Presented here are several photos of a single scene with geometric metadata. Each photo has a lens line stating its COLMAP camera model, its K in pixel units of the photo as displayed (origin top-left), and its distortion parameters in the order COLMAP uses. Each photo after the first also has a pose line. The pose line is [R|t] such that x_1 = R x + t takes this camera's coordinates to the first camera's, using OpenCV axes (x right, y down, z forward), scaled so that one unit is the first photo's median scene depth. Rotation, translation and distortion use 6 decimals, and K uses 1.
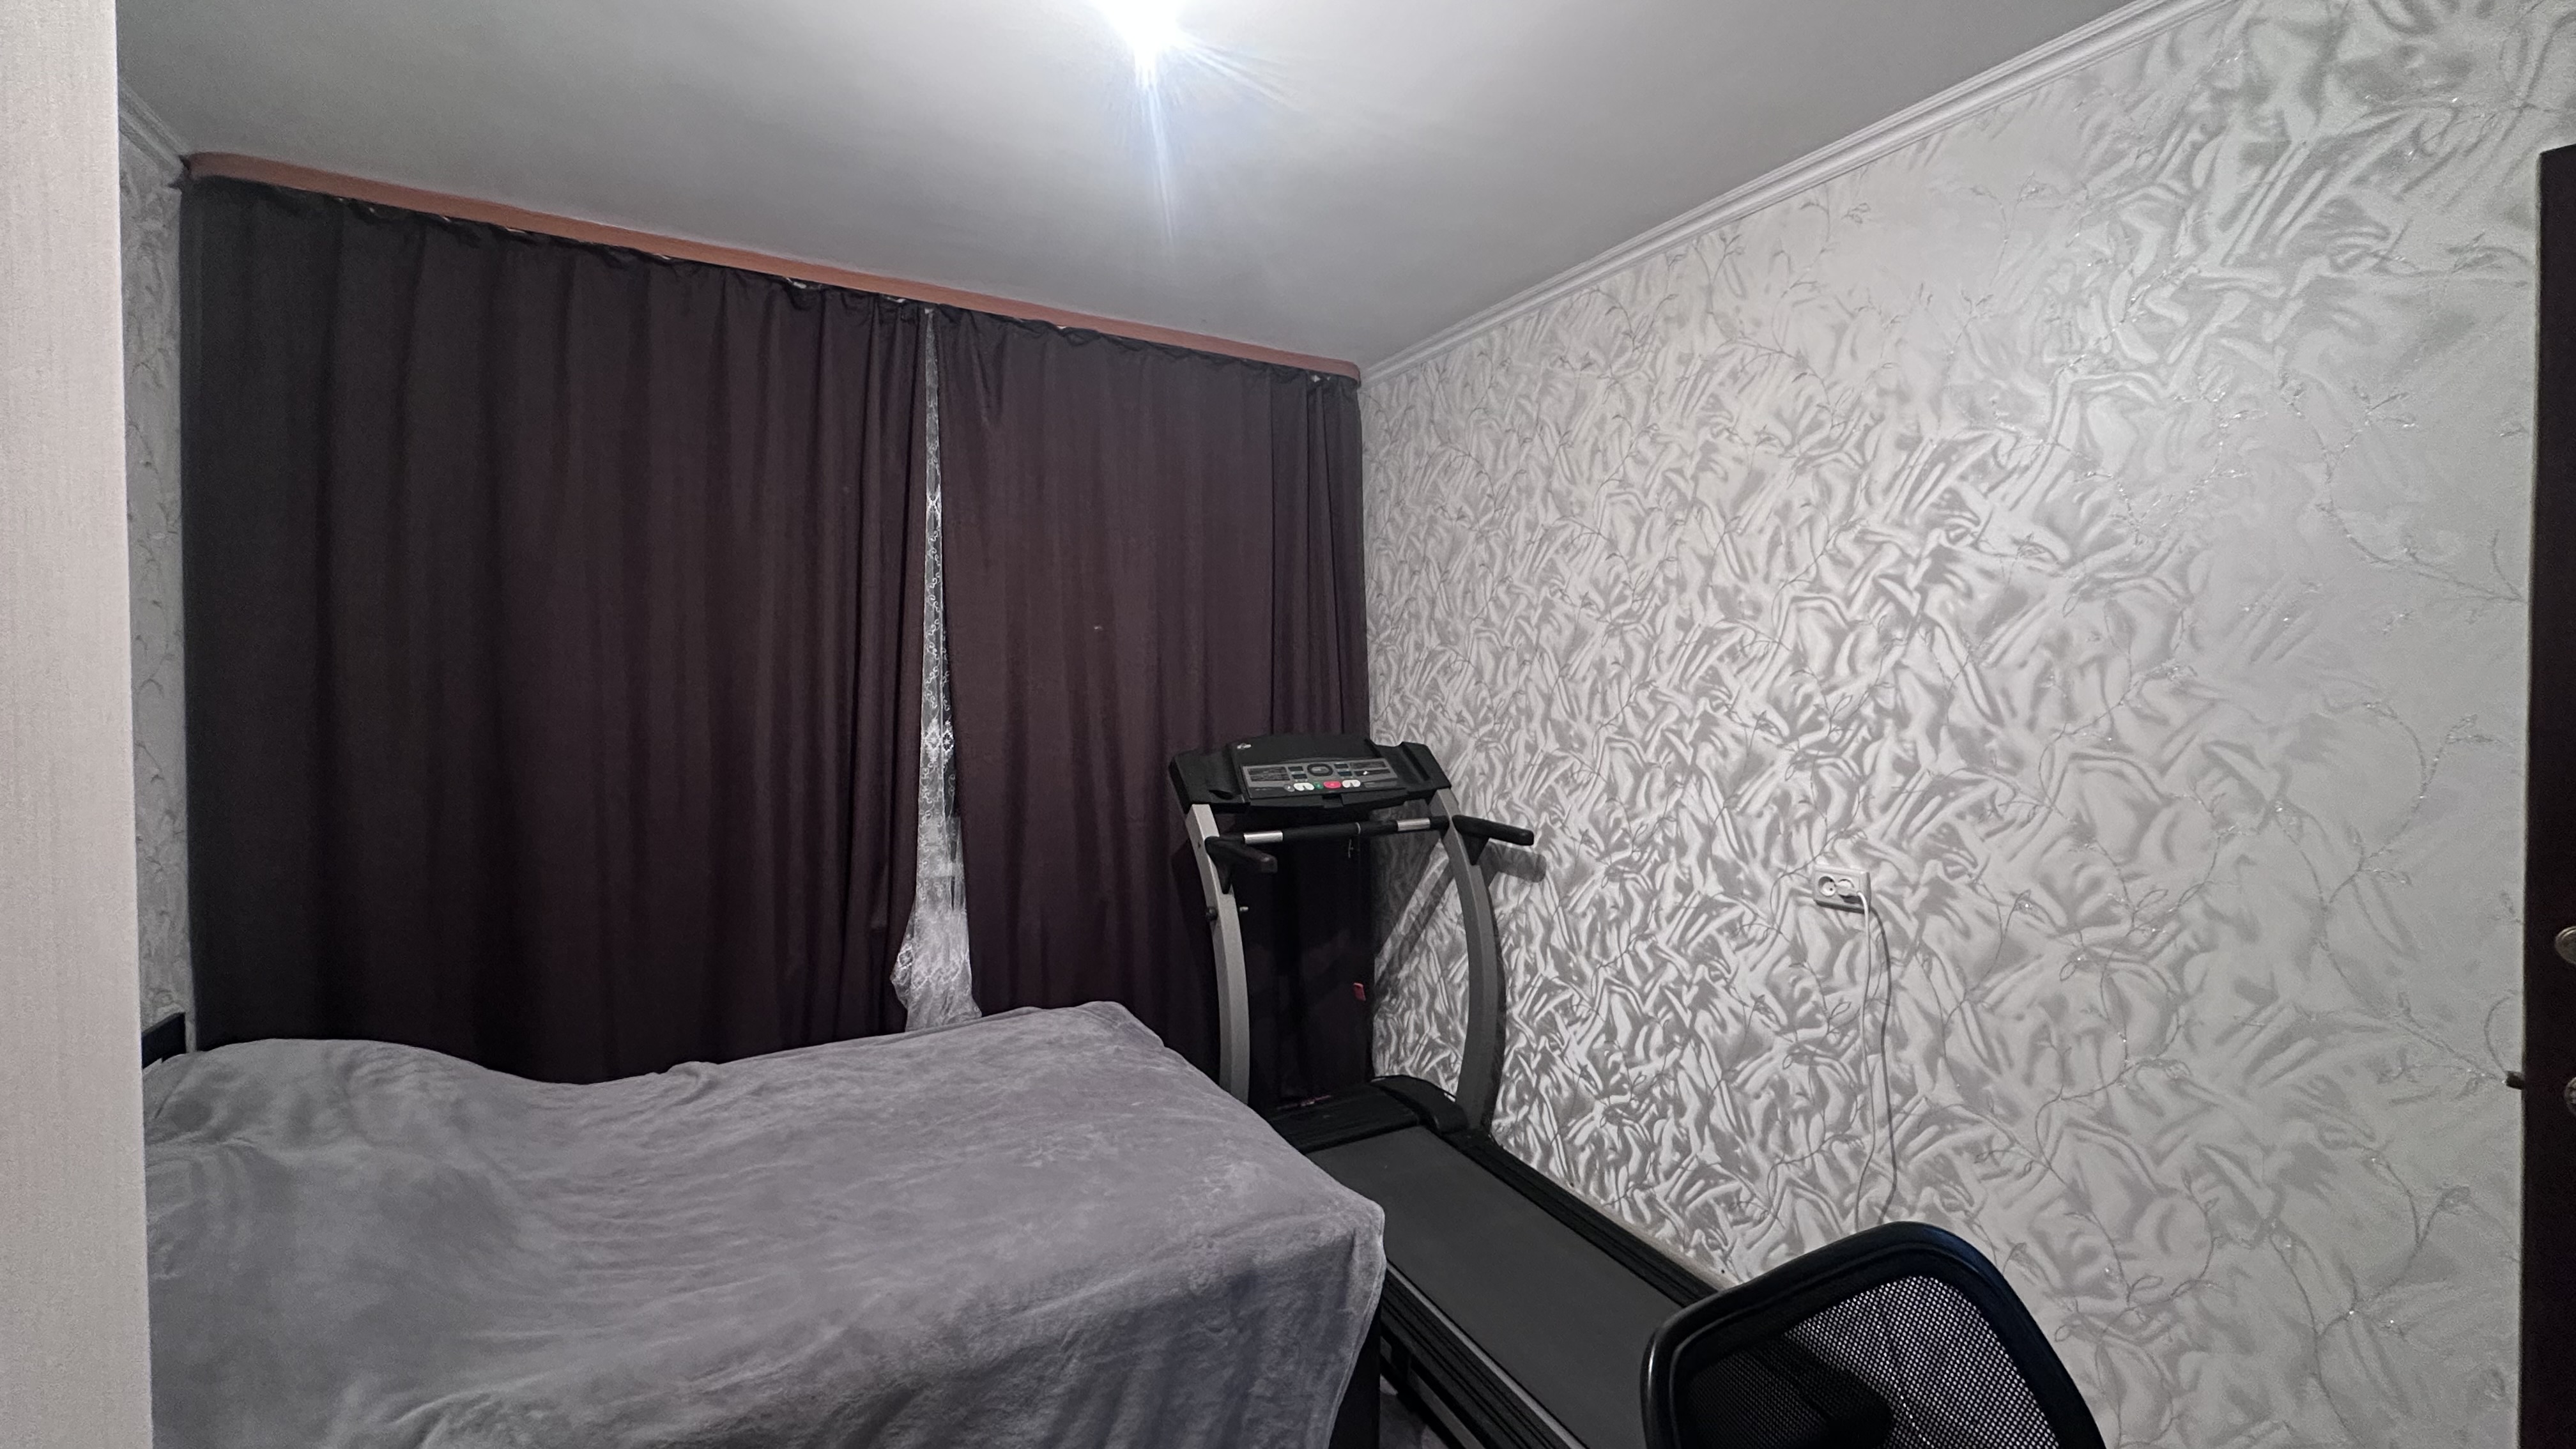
lens RADIAL K [[1029.9, 0, 1288.9], [0, 1029.9, 713.9], [0, 0, 1]] dist [-0.005932, 0.000381]
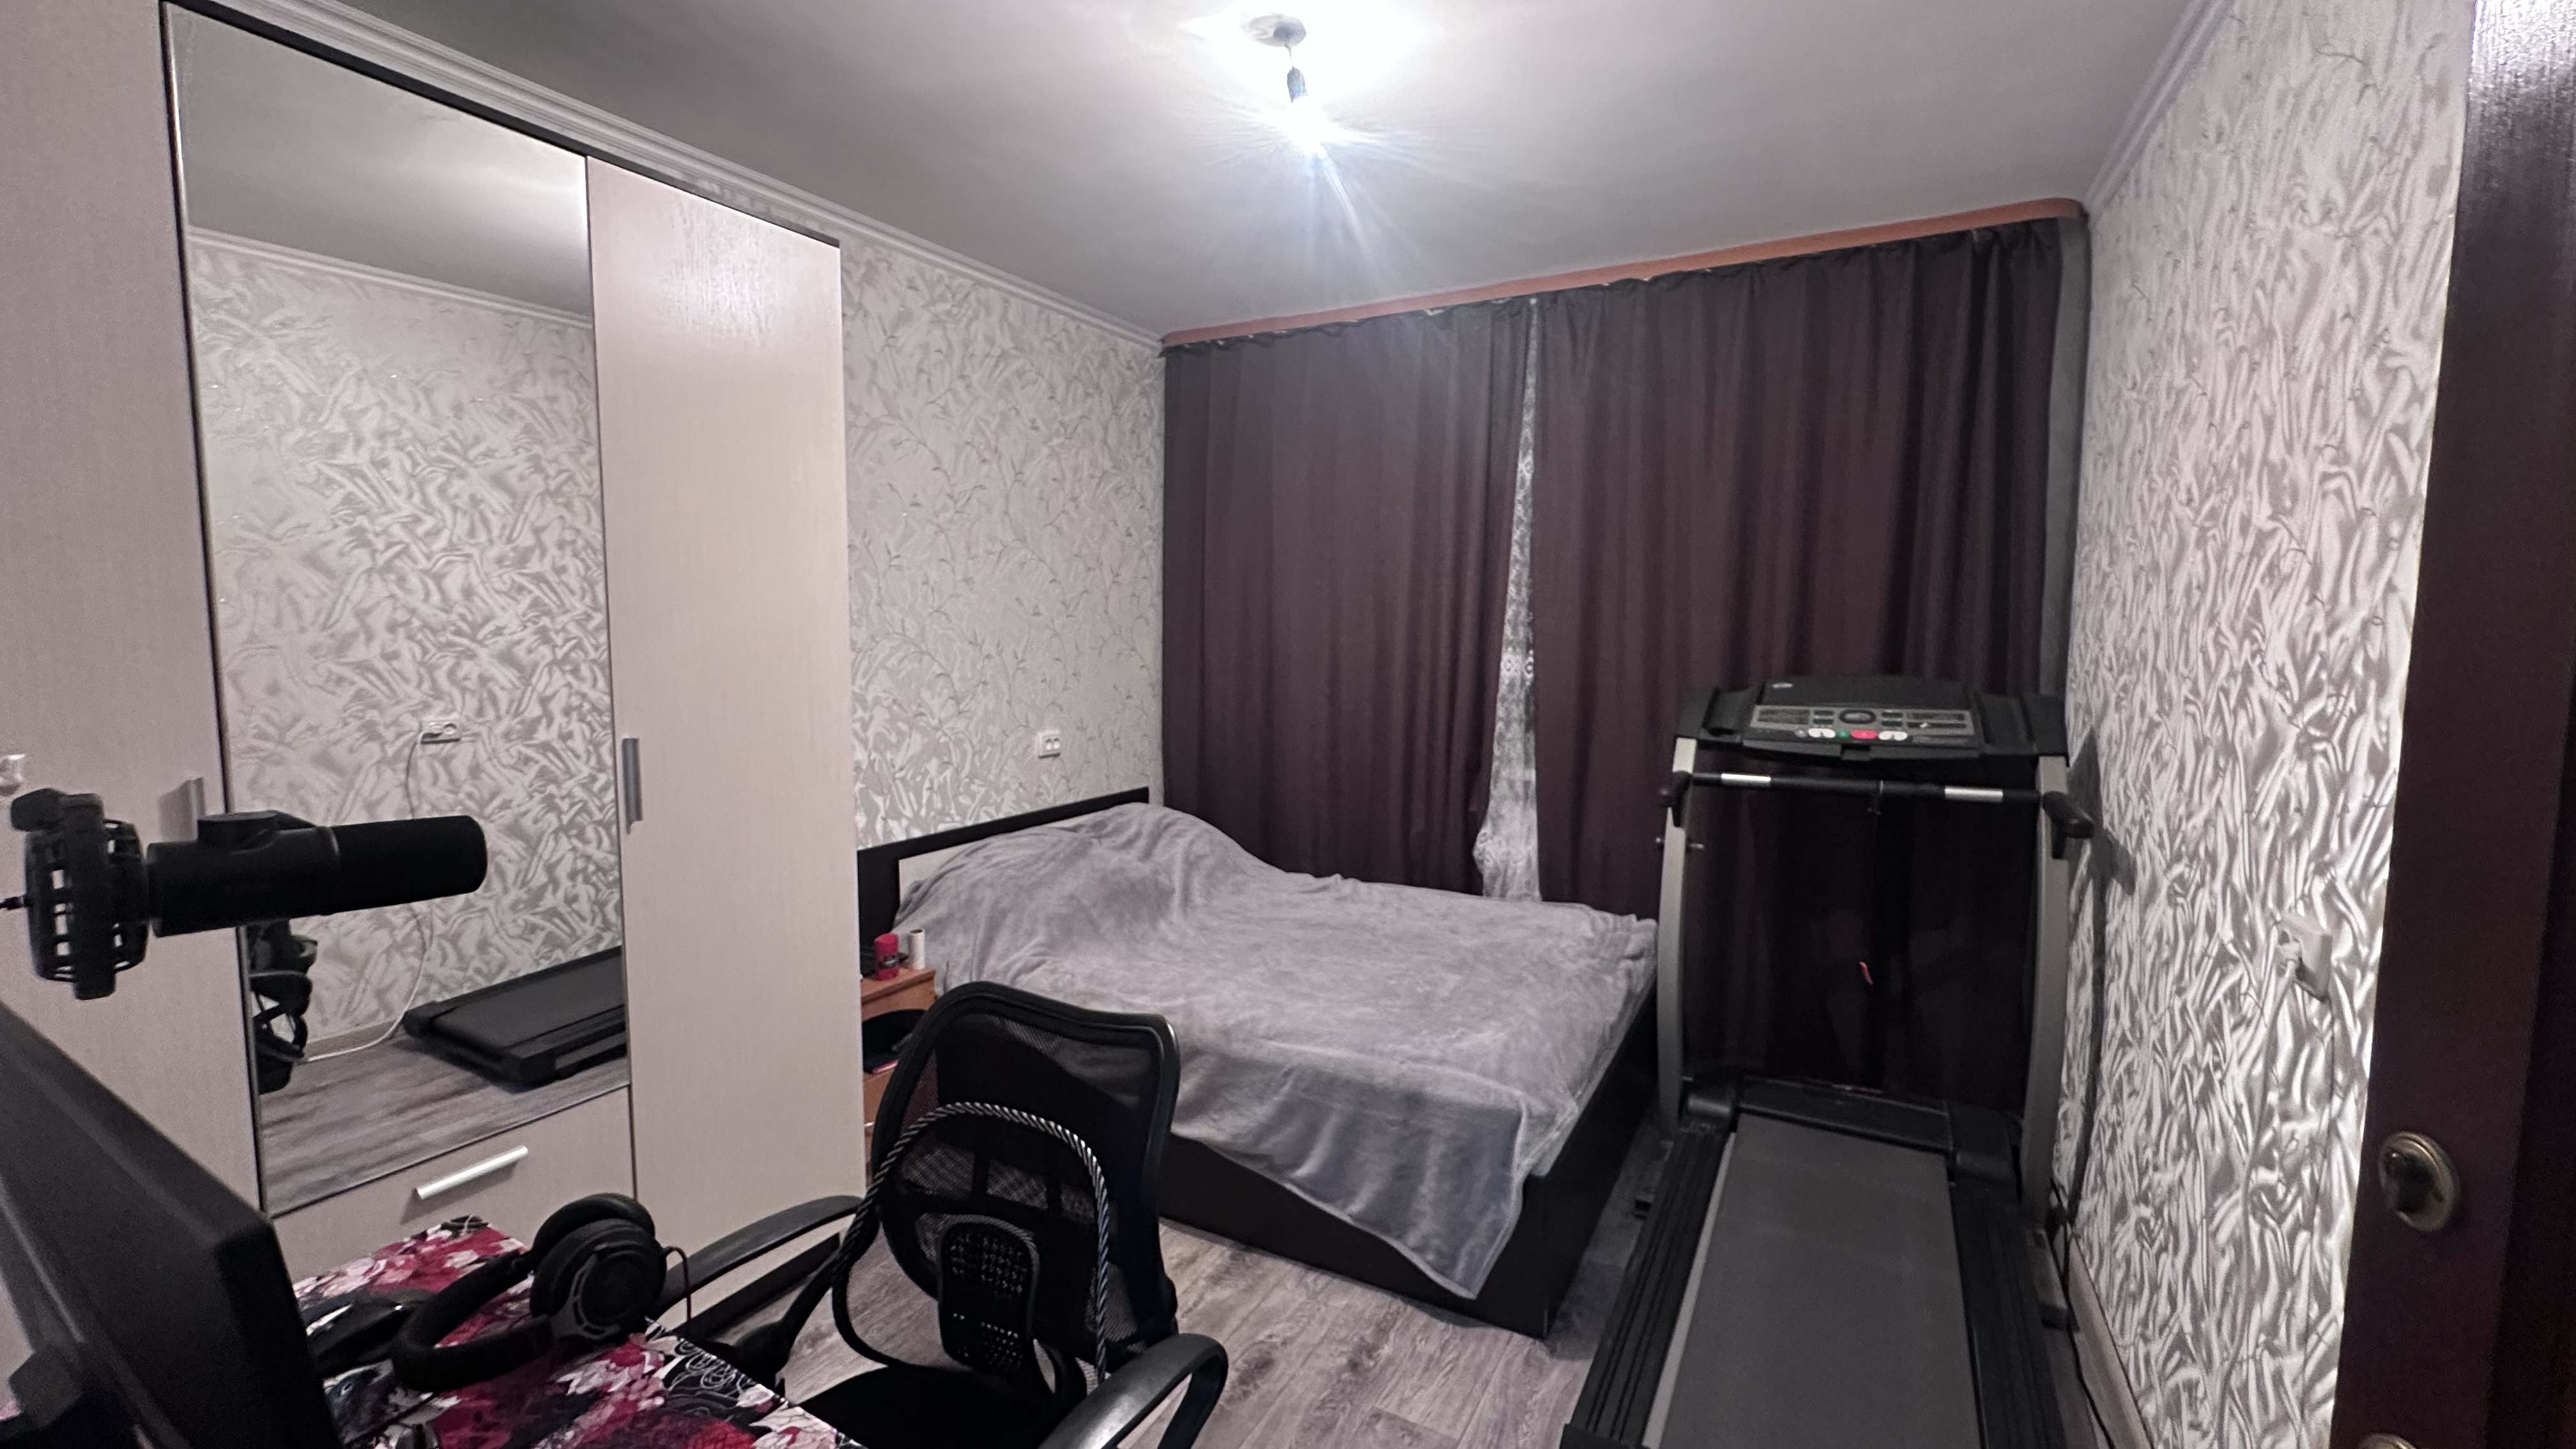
lens RADIAL K [[1029.9, 0, 1286.9], [0, 1029.9, 717.7], [0, 0, 1]] dist [-0.005932, 0.000381]
pose [[0.534523, 0.078442, -0.841506, 0.639395], [-0.021055, 0.996610, 0.079527, -0.005623], [0.844892, -0.024791, 0.534363, 0.149453]]
